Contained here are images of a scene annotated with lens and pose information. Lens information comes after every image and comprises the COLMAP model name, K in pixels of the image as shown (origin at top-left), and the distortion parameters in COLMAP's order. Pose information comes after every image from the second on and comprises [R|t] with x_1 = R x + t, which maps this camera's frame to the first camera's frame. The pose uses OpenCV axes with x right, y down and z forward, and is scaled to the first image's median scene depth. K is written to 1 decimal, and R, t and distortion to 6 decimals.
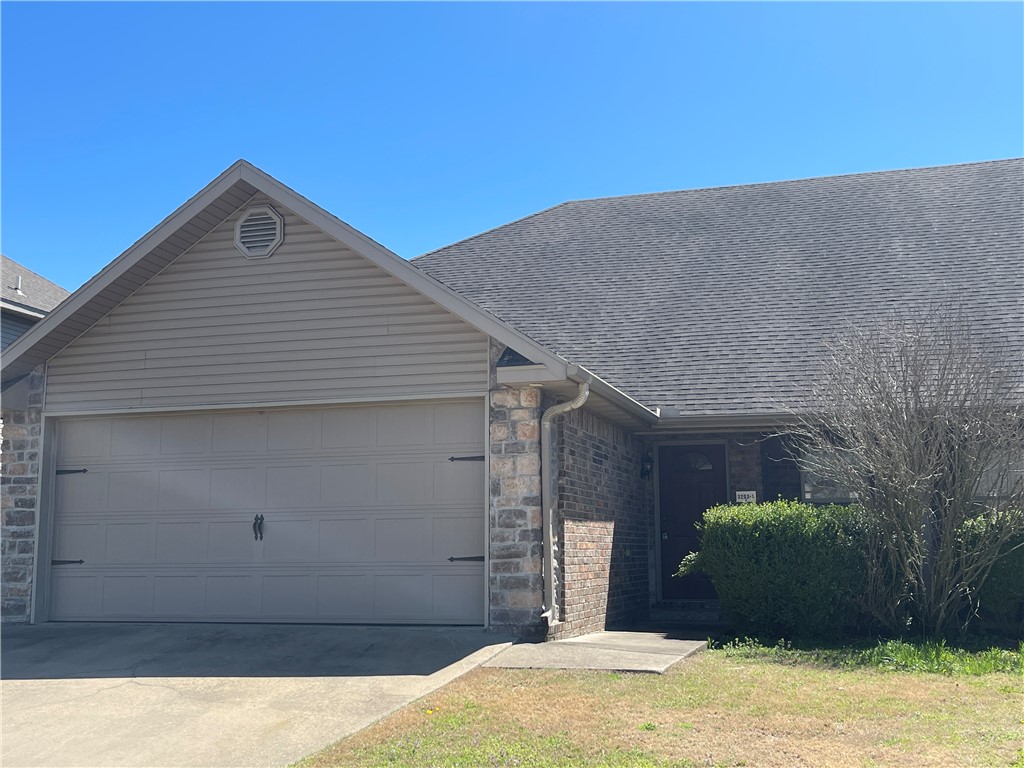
lens RADIAL K [[1158.8, 0, 535.7], [0, 1158.8, 380.6], [0, 0, 1]] dist [0.138153, -0.300739]
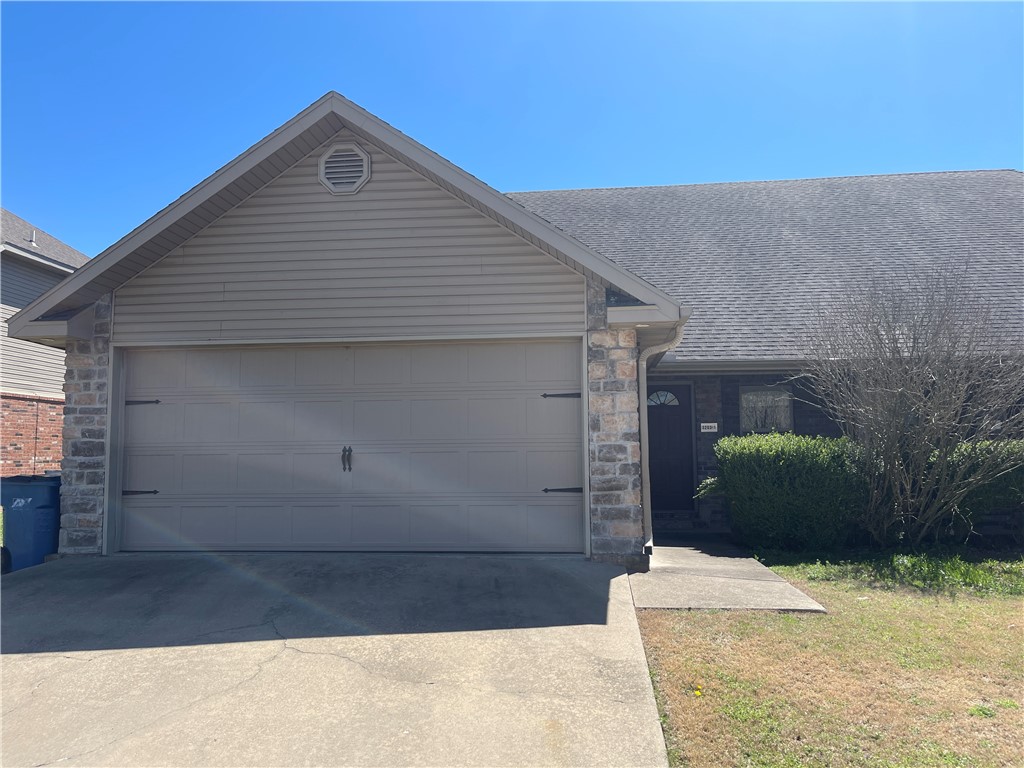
lens RADIAL K [[763.1, 0, 518.7], [0, 763.1, 386.5], [0, 0, 1]] dist [0.086308, -0.111713]
pose [[0.983465, 0.013605, 0.180585, -0.207636], [-0.024201, 0.998103, 0.056602, 0.019817], [-0.179473, -0.060036, 0.981929, 0.309253]]
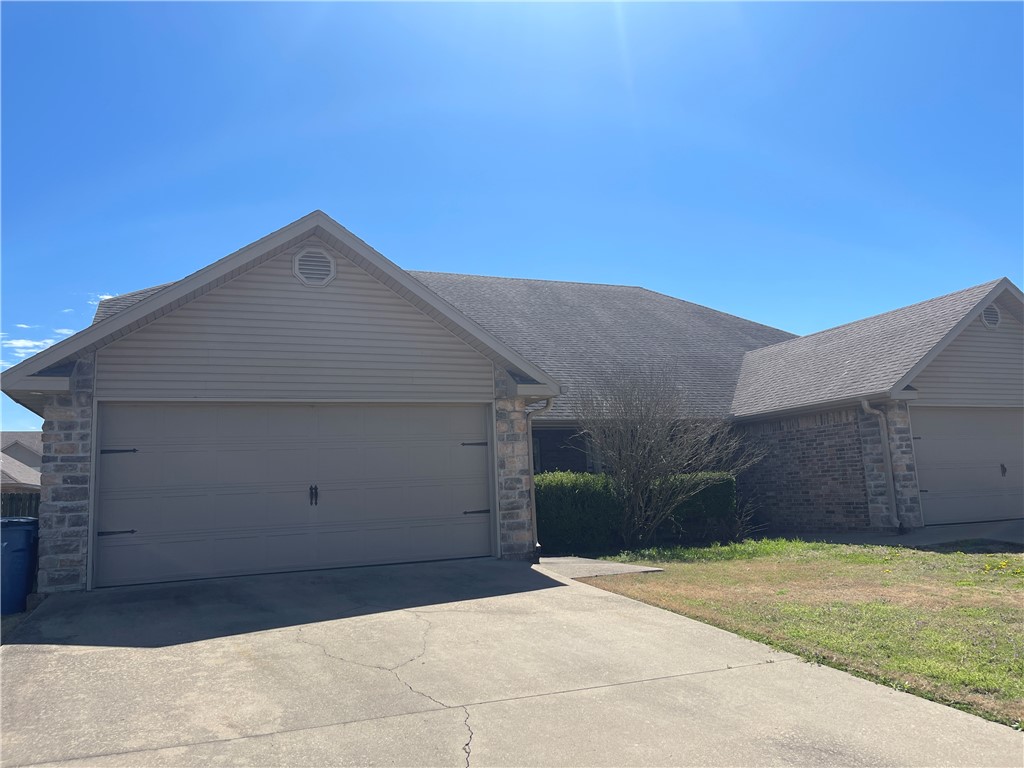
lens RADIAL K [[763.1, 0, 518.7], [0, 763.1, 386.5], [0, 0, 1]] dist [0.086308, -0.111713]
pose [[0.776851, 0.060257, 0.626795, -0.590125], [-0.050831, 0.998163, -0.032958, 0.021944], [-0.627629, -0.006257, 0.778487, 0.196307]]
